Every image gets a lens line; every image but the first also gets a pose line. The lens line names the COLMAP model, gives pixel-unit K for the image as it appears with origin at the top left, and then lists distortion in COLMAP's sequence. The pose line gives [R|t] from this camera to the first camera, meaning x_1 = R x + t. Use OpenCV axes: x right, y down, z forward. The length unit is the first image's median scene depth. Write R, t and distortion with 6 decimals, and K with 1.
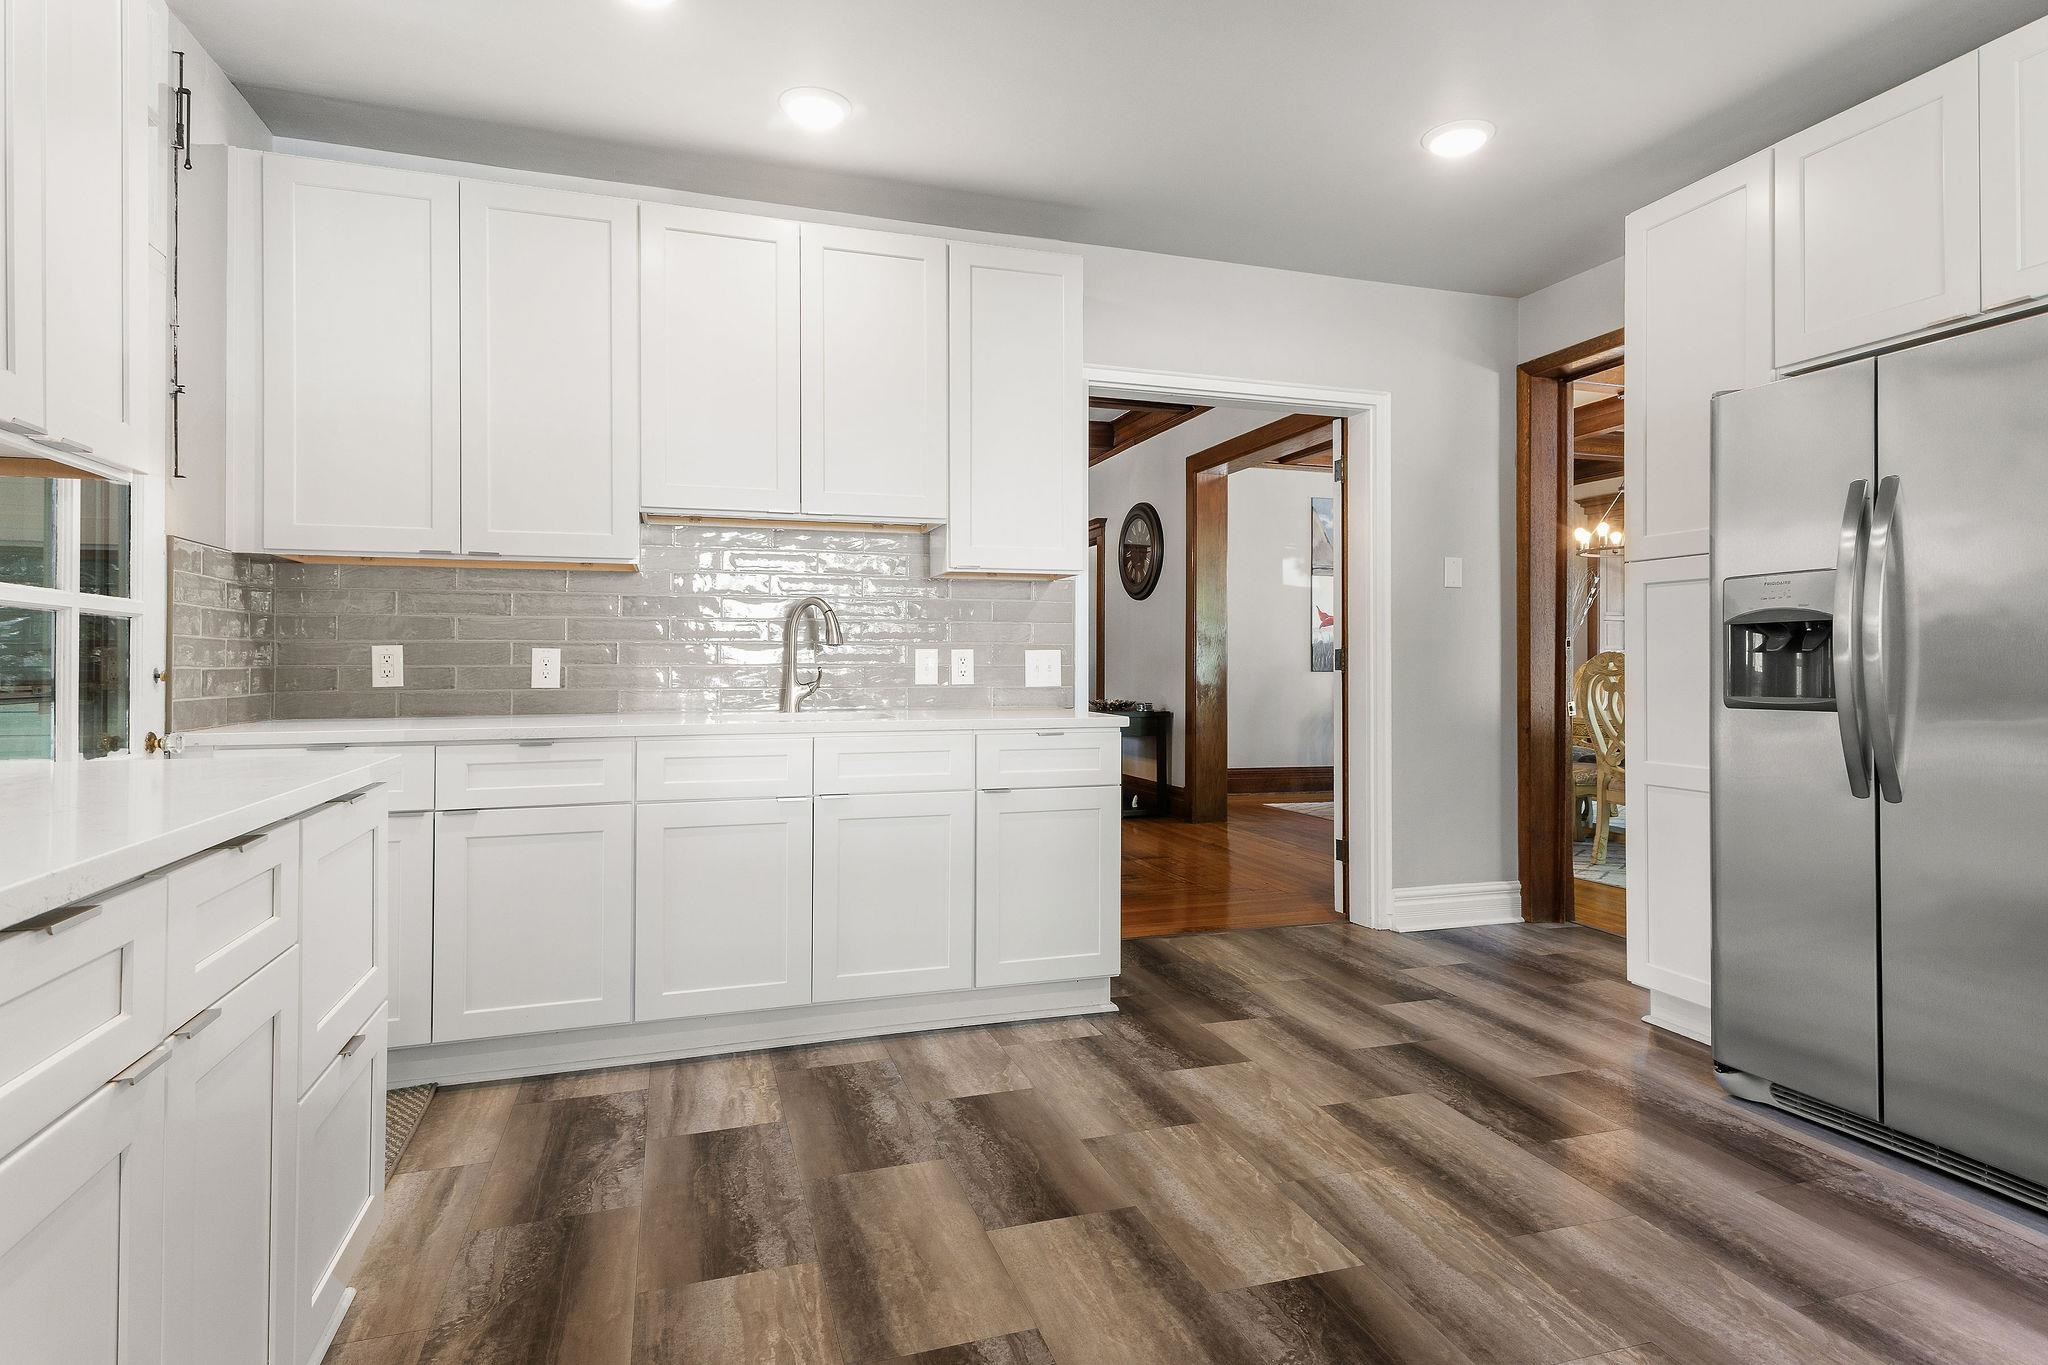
lens RADIAL K [[1063.4, 0, 1024.3], [0, 1063.4, 670.6], [0, 0, 1]] dist [-0.001313, -0.000950]
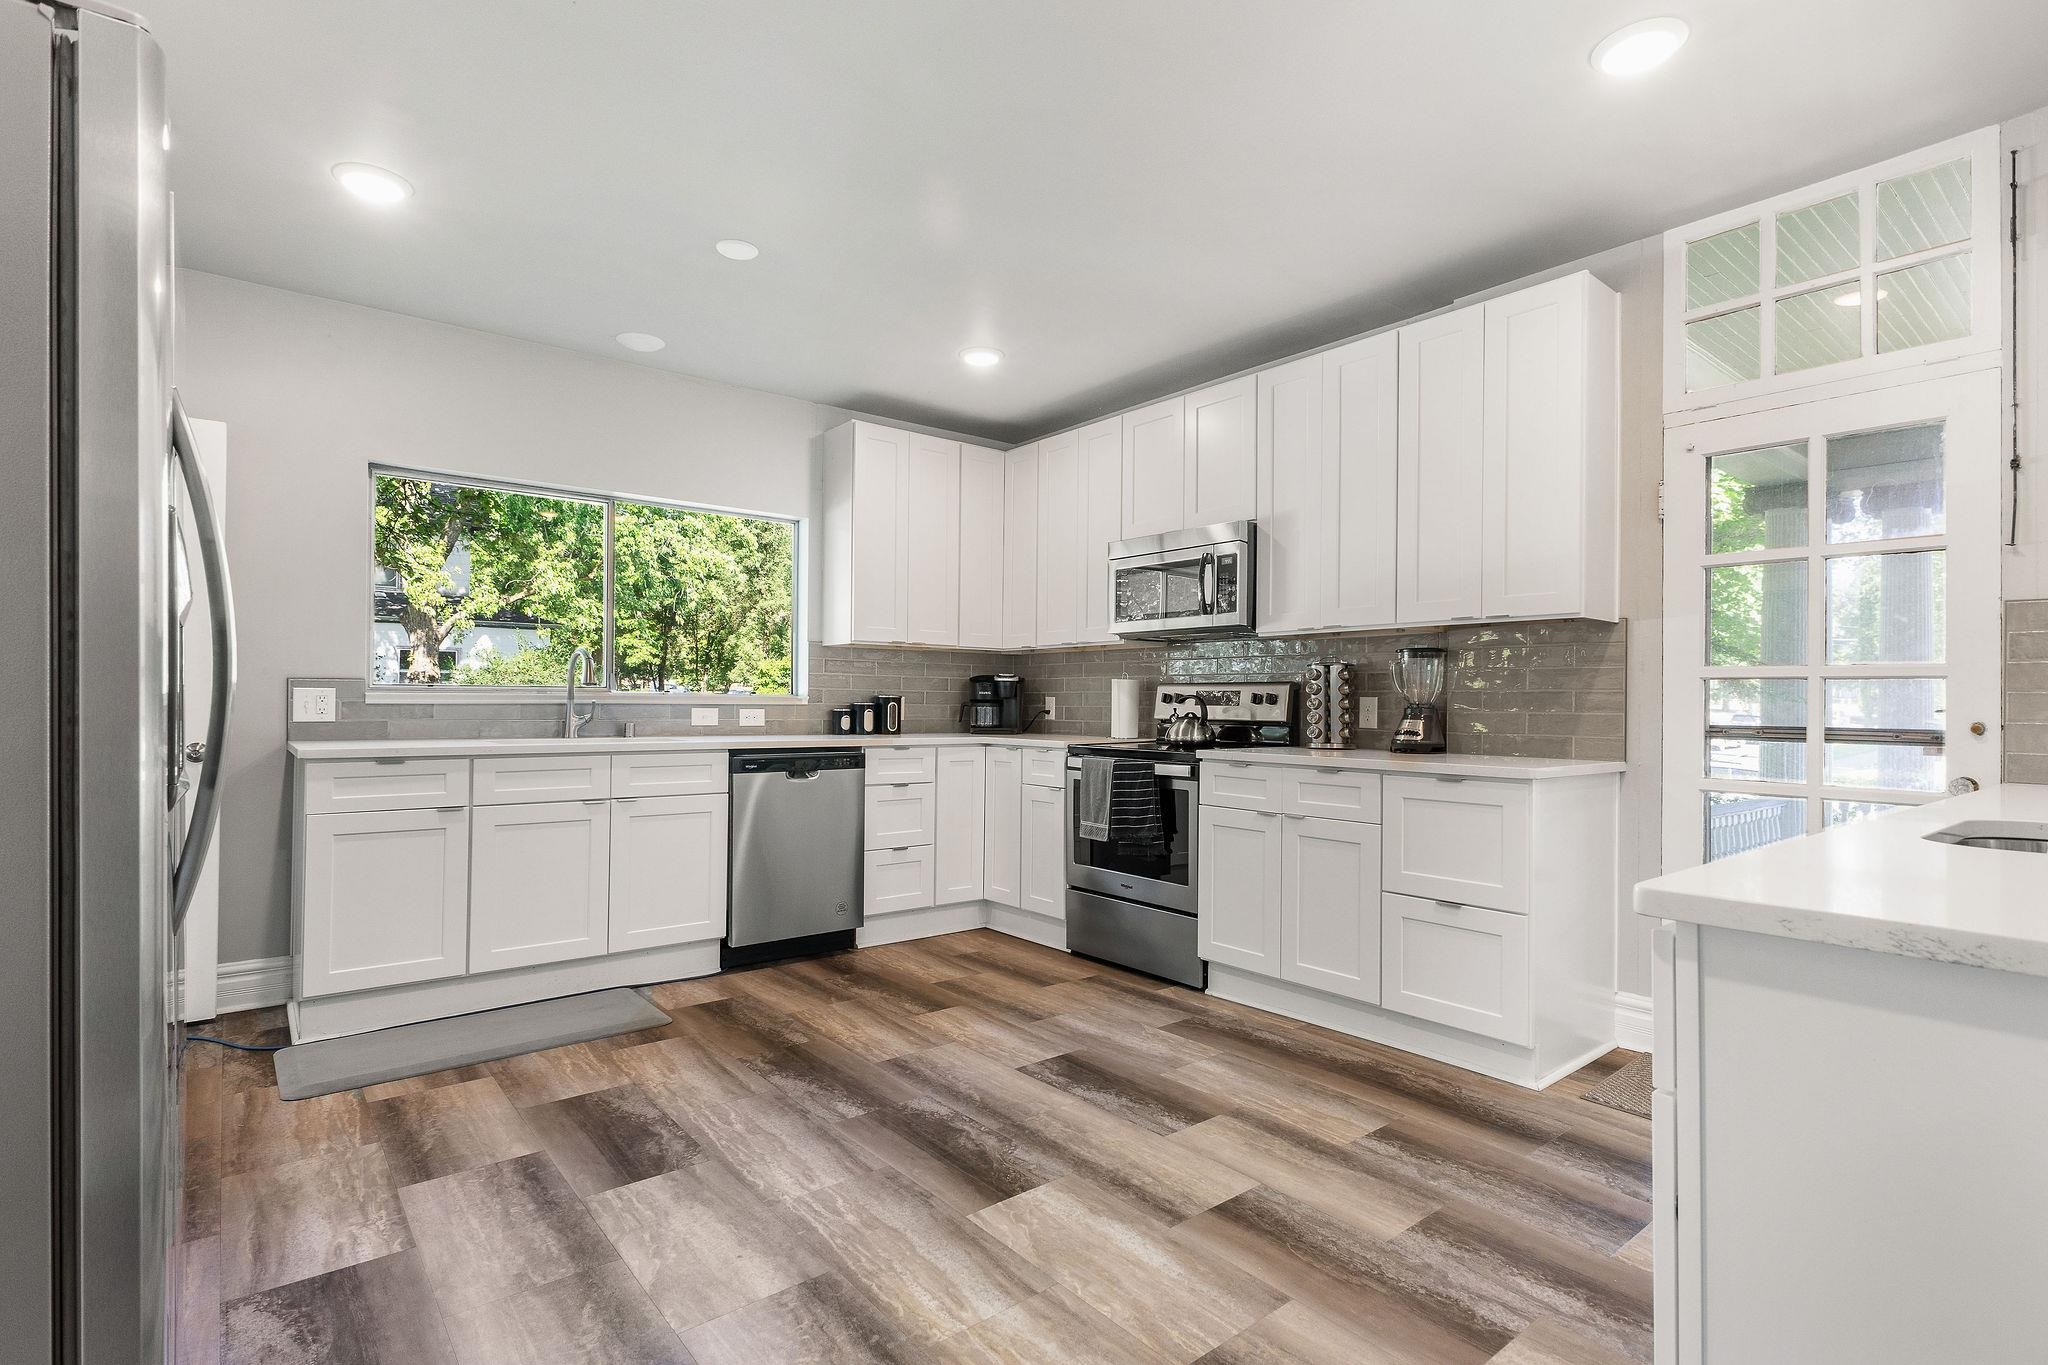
lens RADIAL K [[986.2, 0, 1024.3], [0, 986.2, 692.1], [0, 0, 1]] dist [-0.000168, -0.000005]
pose [[-0.934284, -0.009836, -0.356395, 0.613703], [-0.009813, 0.999950, -0.001875, -0.032402], [0.356395, 0.001745, -0.934334, 1.914059]]
